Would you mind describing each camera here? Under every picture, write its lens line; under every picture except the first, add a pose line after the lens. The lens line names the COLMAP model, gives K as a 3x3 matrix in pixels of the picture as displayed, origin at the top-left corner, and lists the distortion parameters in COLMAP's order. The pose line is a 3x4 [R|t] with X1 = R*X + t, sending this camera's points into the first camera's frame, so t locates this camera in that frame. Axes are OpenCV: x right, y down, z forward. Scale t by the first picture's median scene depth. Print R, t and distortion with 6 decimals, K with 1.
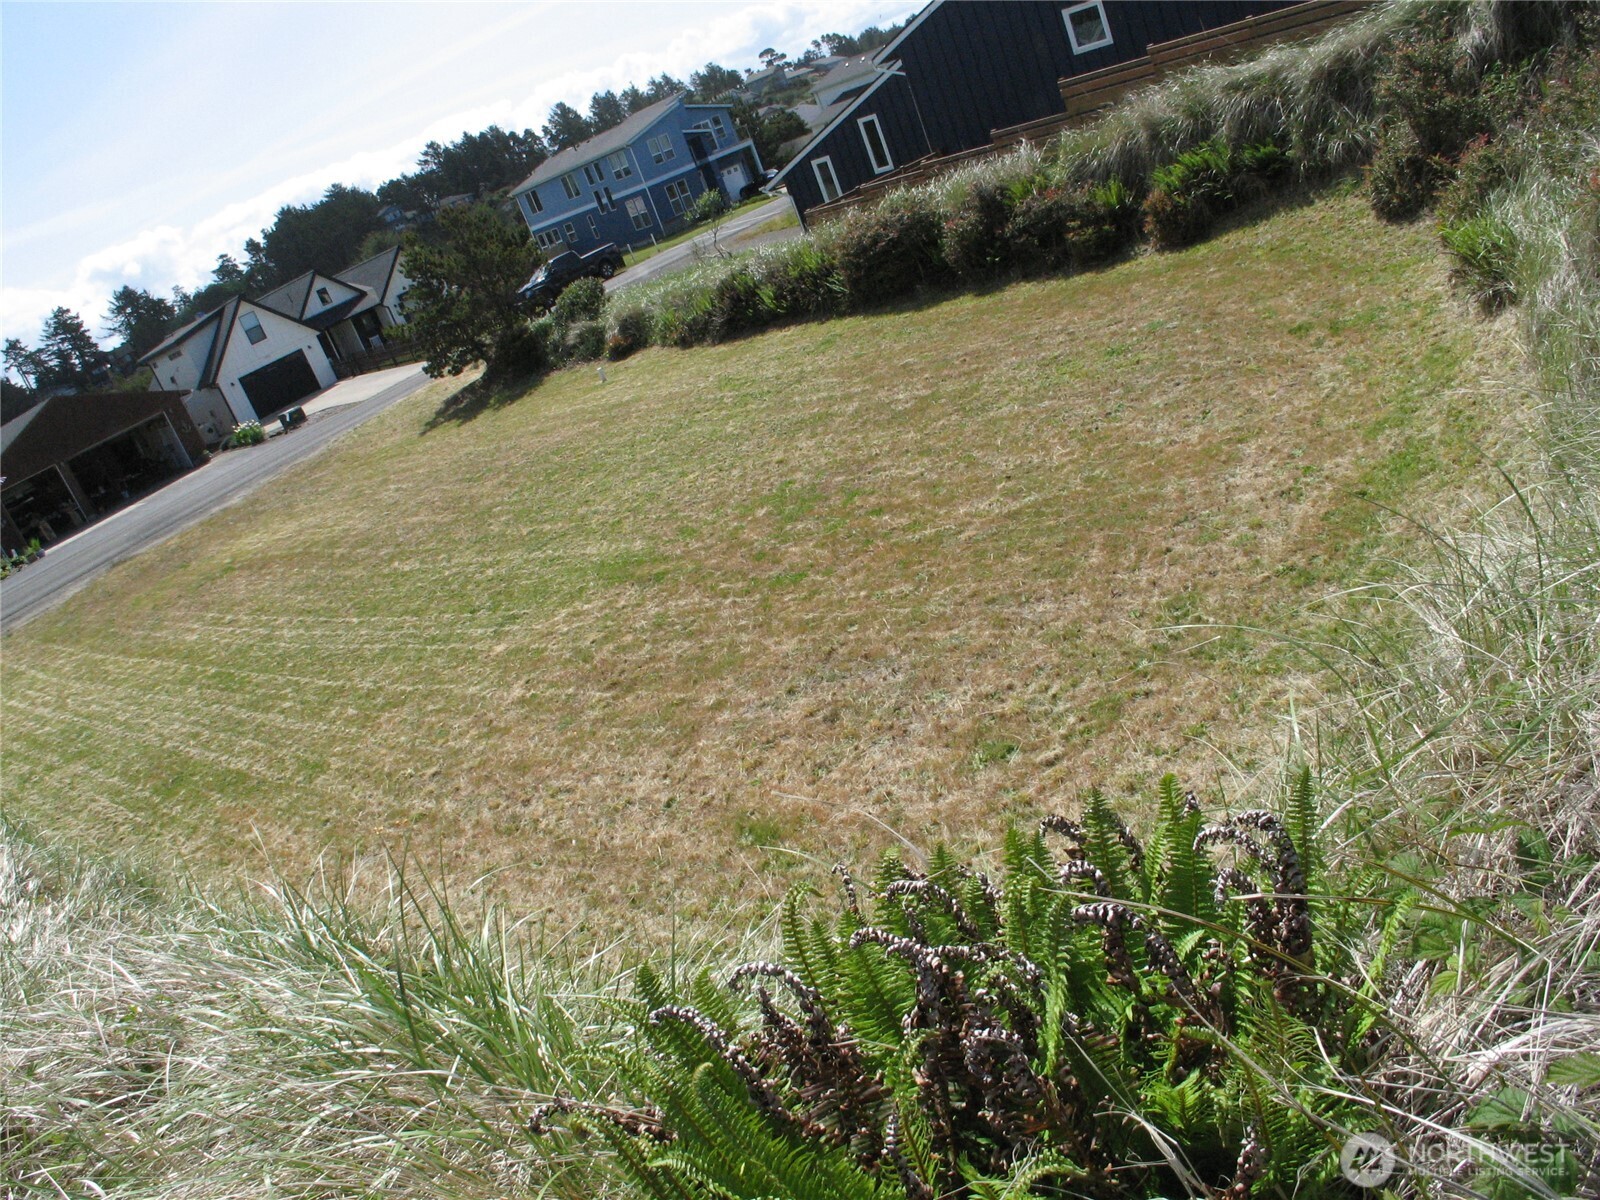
lens RADIAL K [[1164.8, 0, 800.0], [0, 1164.8, 600.0], [0, 0, 1]] dist [-0.220911, 0.111963]
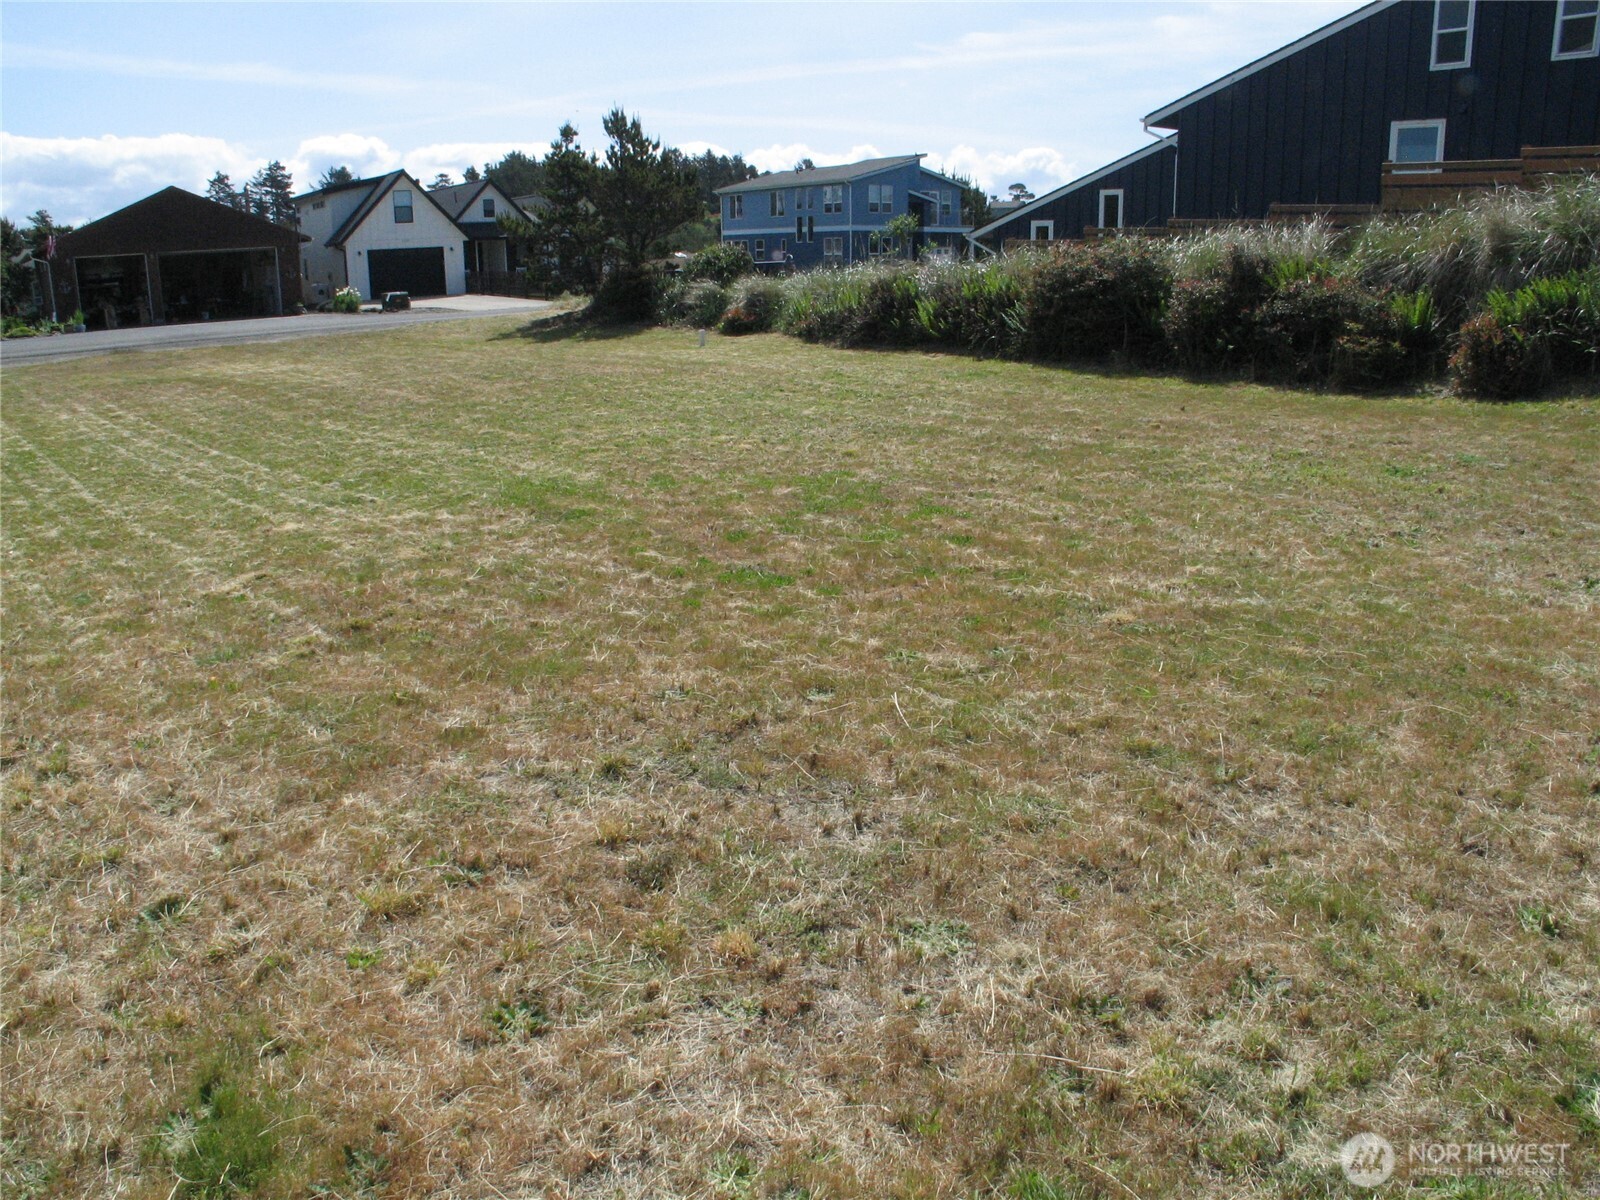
lens RADIAL K [[1164.8, 0, 800.0], [0, 1164.8, 600.0], [0, 0, 1]] dist [-0.220911, 0.111963]
pose [[0.925525, 0.371384, -0.074010, 0.031613], [-0.376462, 0.923499, -0.073657, 0.014168], [0.040993, 0.096034, 0.994534, 0.301844]]
